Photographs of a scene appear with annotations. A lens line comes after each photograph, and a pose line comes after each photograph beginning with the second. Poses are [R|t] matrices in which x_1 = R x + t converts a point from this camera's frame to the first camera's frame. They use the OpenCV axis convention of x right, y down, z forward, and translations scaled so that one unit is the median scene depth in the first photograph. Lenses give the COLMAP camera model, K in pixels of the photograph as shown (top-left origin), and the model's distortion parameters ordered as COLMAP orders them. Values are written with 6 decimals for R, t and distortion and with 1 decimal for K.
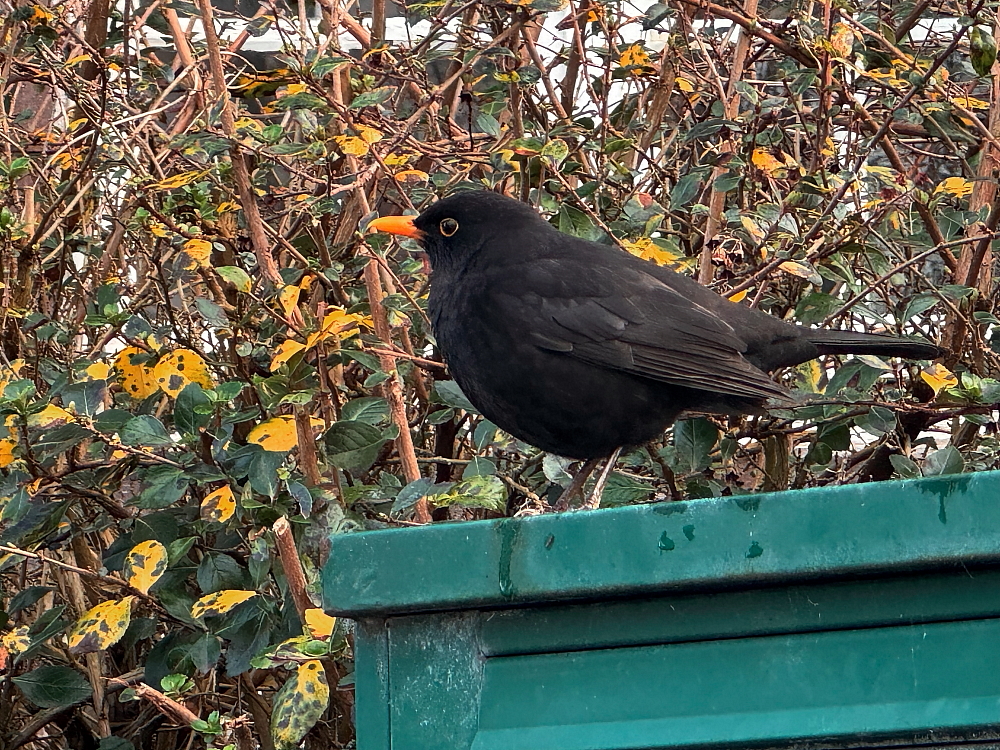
lens RADIAL K [[6627.5, 0, 500.0], [0, 6627.5, 373.6], [0, 0, 1]] dist [0.110402, 0.000000]
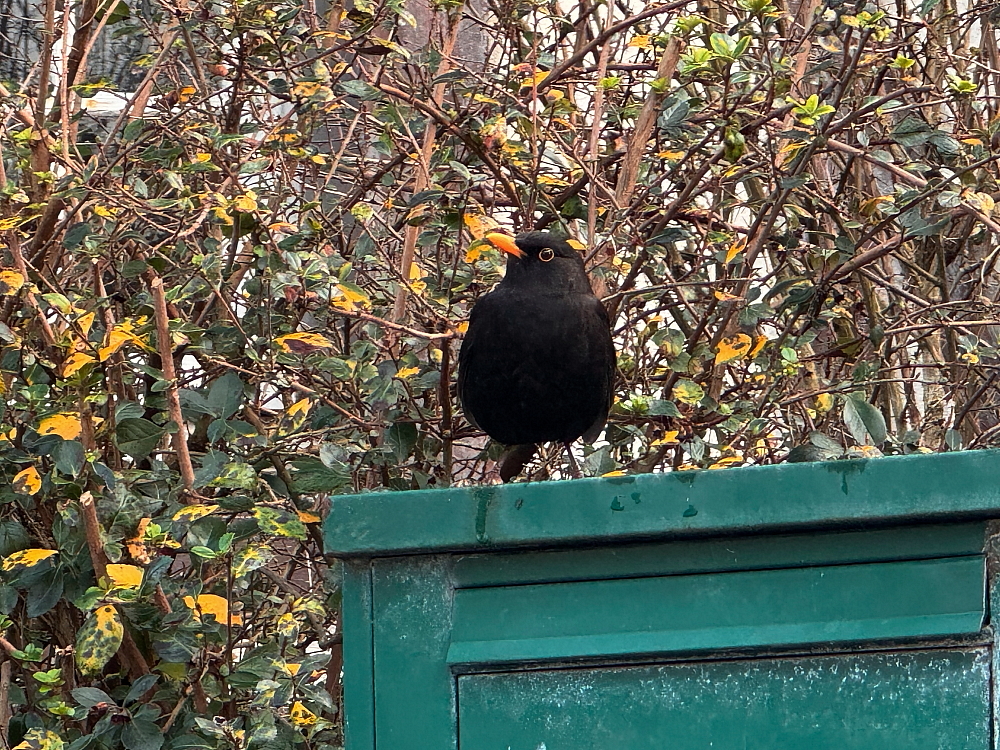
lens RADIAL K [[6627.5, 0, 500.0], [0, 6627.5, 376.0], [0, 0, 1]] dist [0.110402, 0.000000]
pose [[0.975930, 0.026722, 0.216441, -0.283810], [-0.025021, 0.999631, -0.010595, 0.013489], [-0.216644, 0.004924, 0.976238, -0.315369]]
